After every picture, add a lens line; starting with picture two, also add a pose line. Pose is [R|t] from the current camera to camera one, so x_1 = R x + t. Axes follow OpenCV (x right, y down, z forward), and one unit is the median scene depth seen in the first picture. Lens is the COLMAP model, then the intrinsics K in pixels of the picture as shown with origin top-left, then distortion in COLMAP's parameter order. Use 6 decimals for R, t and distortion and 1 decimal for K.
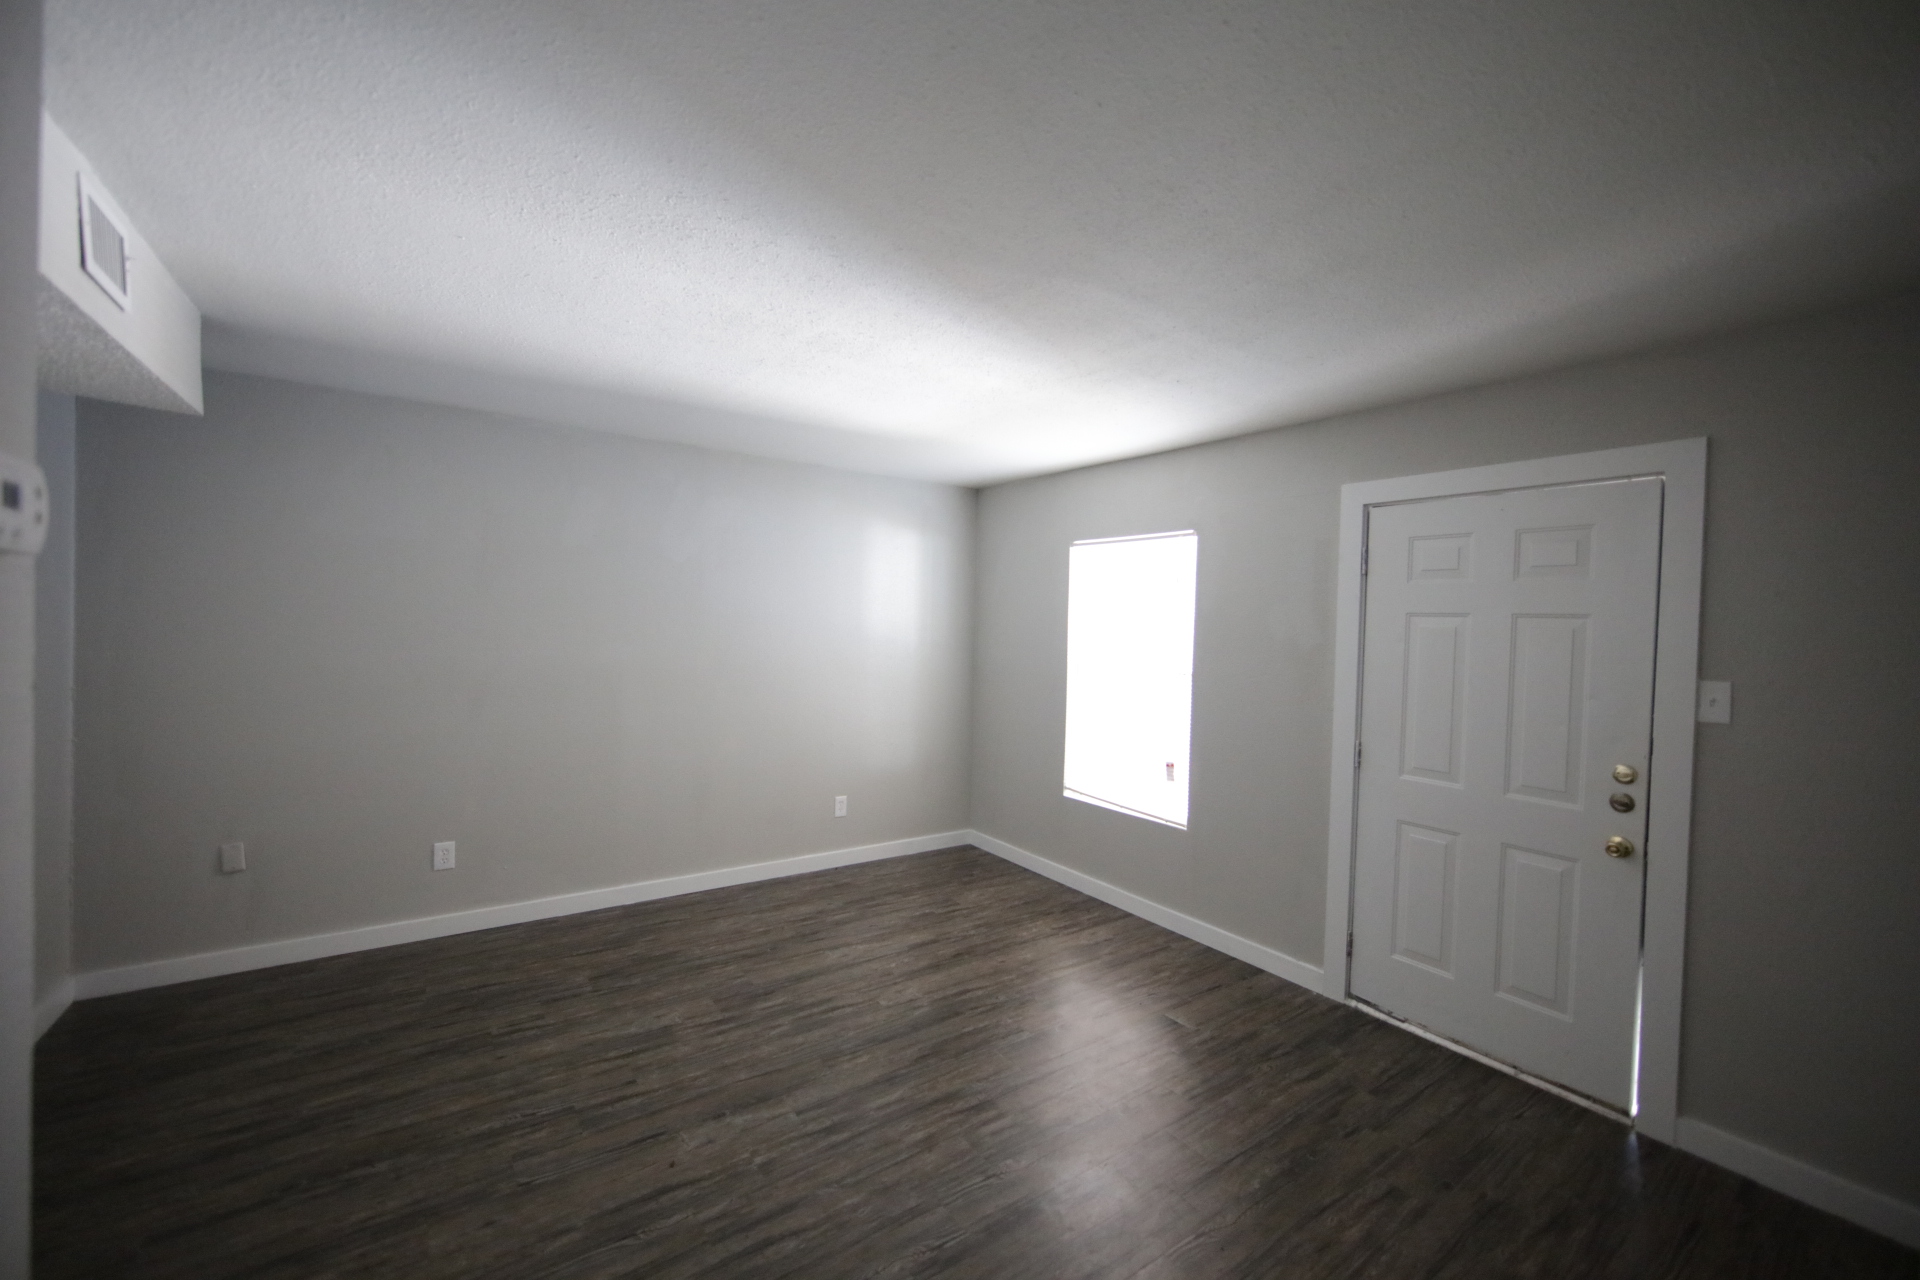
lens RADIAL K [[758.1, 0, 961.6], [0, 758.1, 639.5], [0, 0, 1]] dist [-0.013742, 0.002675]
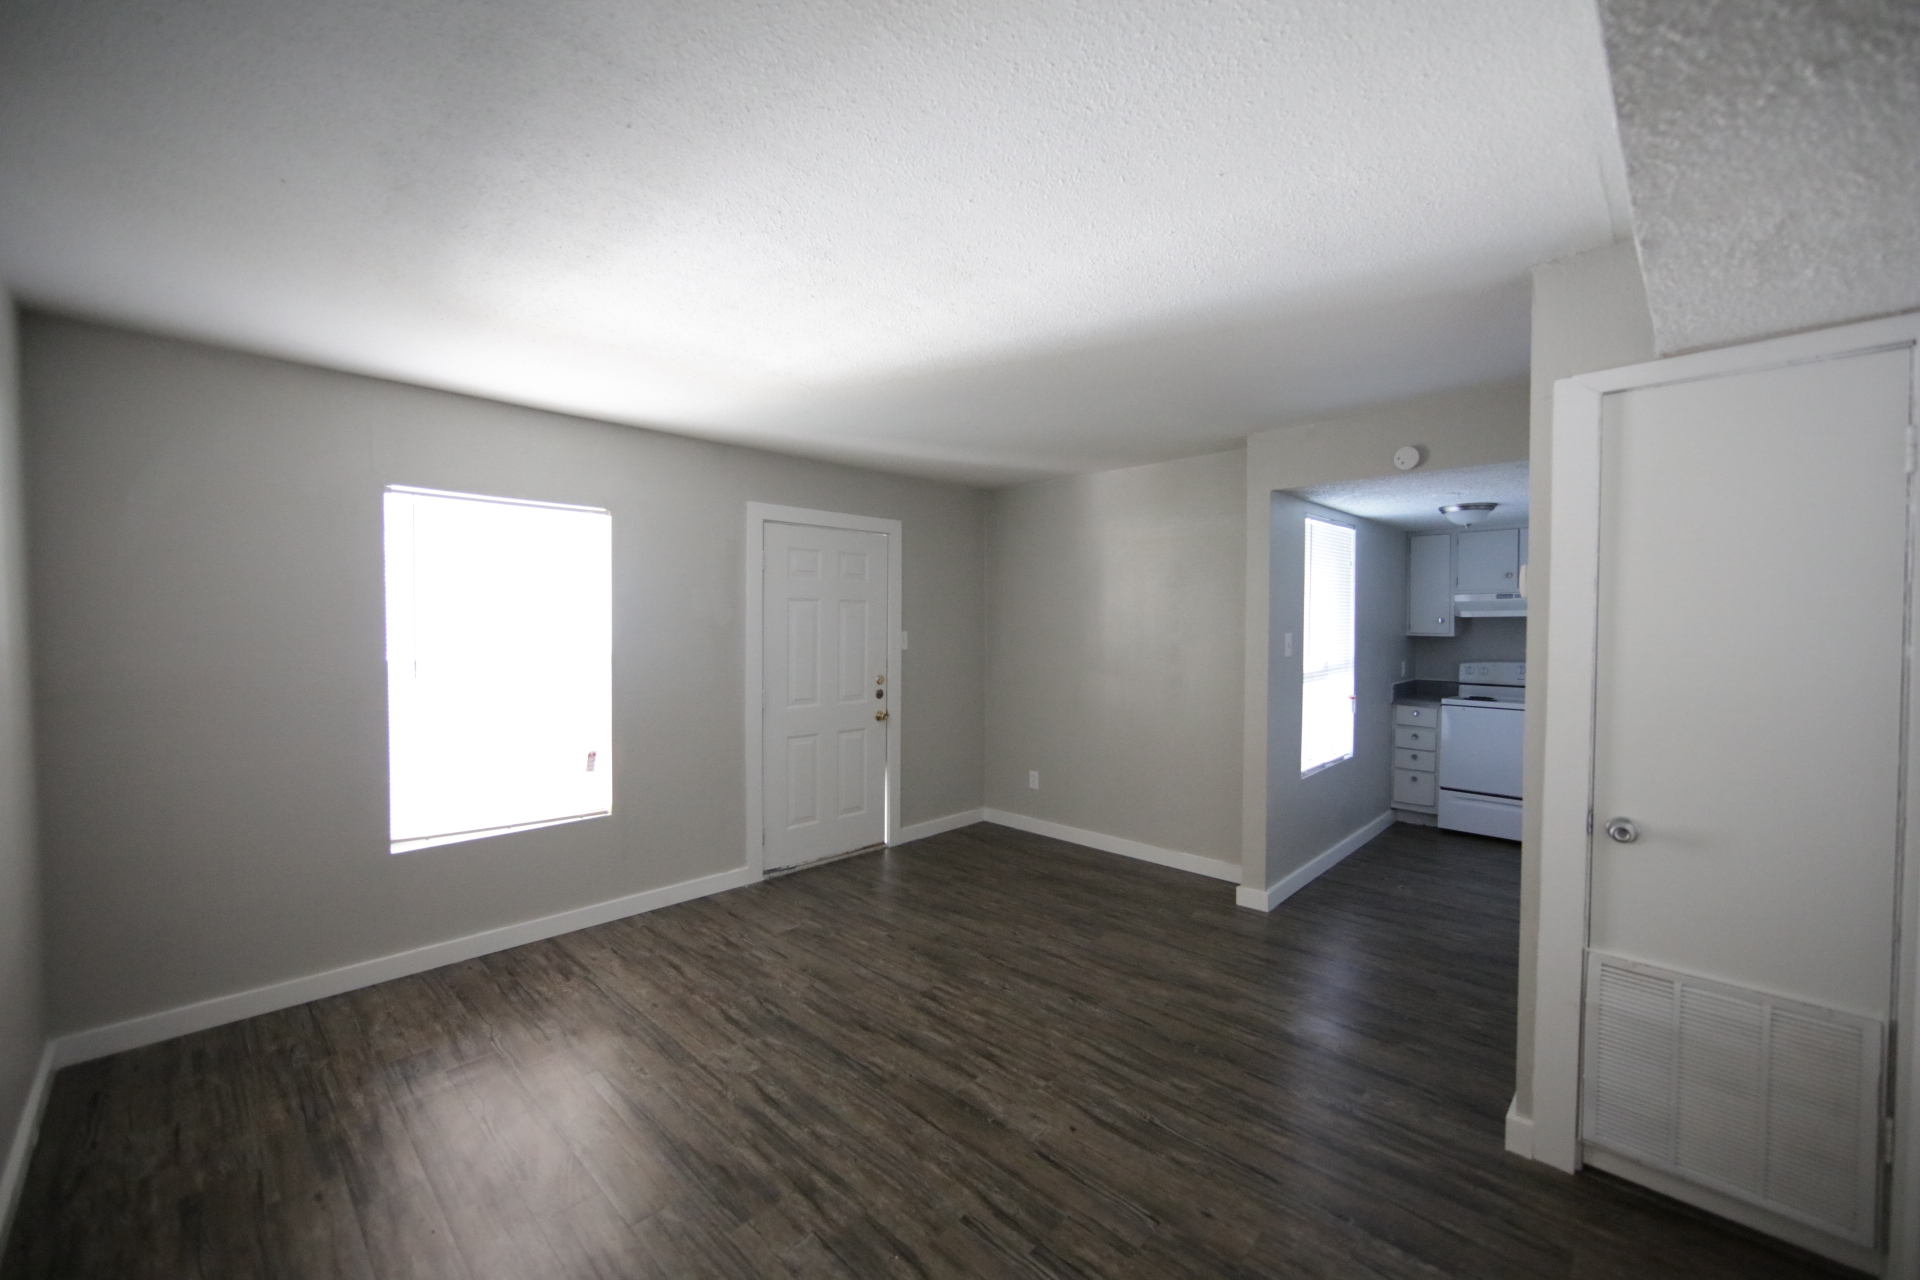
lens RADIAL K [[758.1, 0, 963.4], [0, 758.1, 636.3], [0, 0, 1]] dist [-0.013742, 0.002675]
pose [[-0.177826, -0.050277, 0.982777, -0.947012], [0.008611, 0.998576, 0.052644, -0.035704], [-0.984024, 0.017825, -0.177140, 0.921578]]
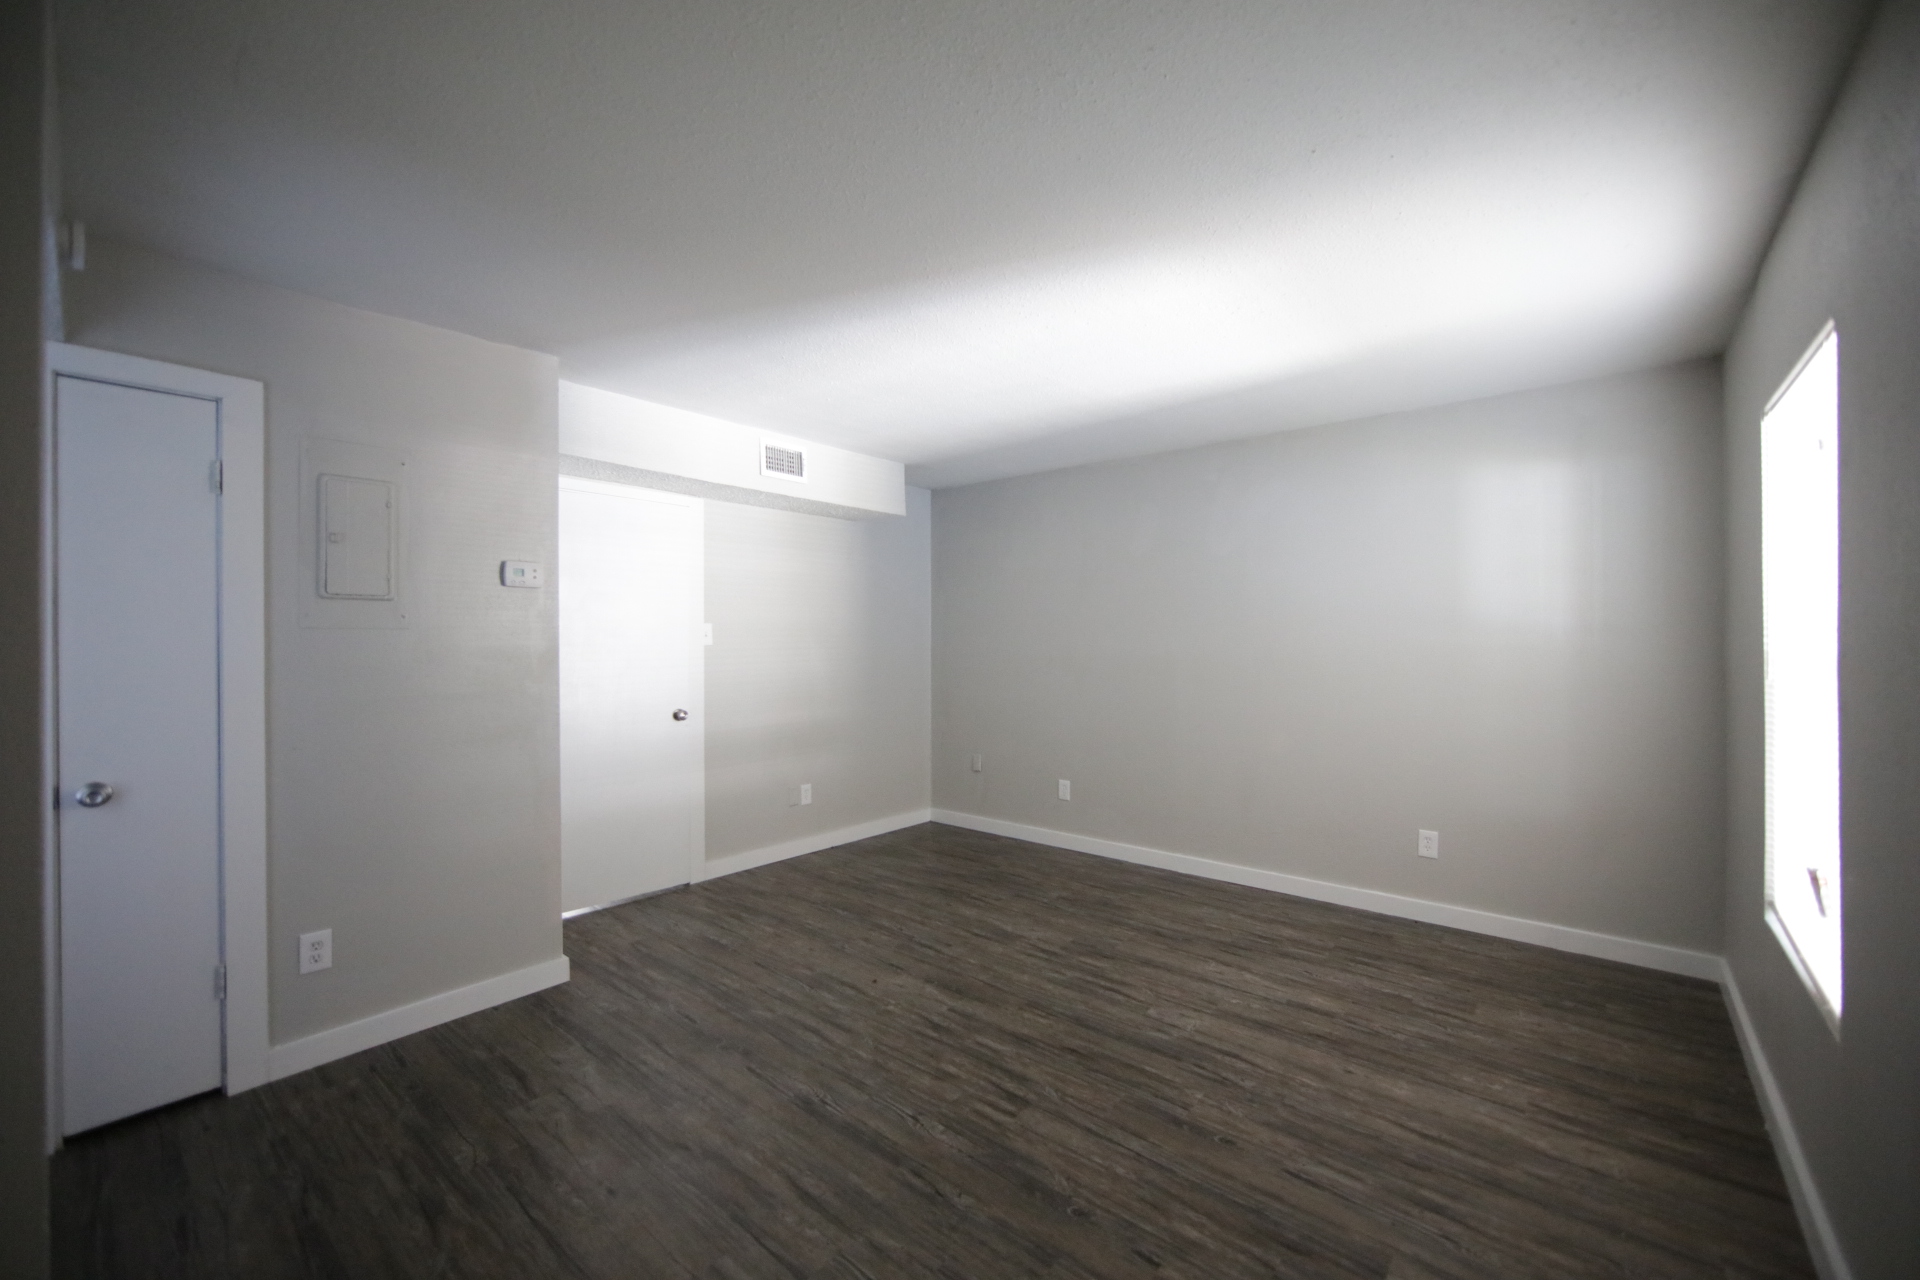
lens RADIAL K [[758.1, 0, 962.2], [0, 758.1, 640.6], [0, 0, 1]] dist [-0.013742, 0.002675]
pose [[0.243664, -0.025795, -0.969517, 0.742976], [-0.006805, 0.999576, -0.028305, 0.061820], [0.969836, 0.013495, 0.243385, 0.557258]]
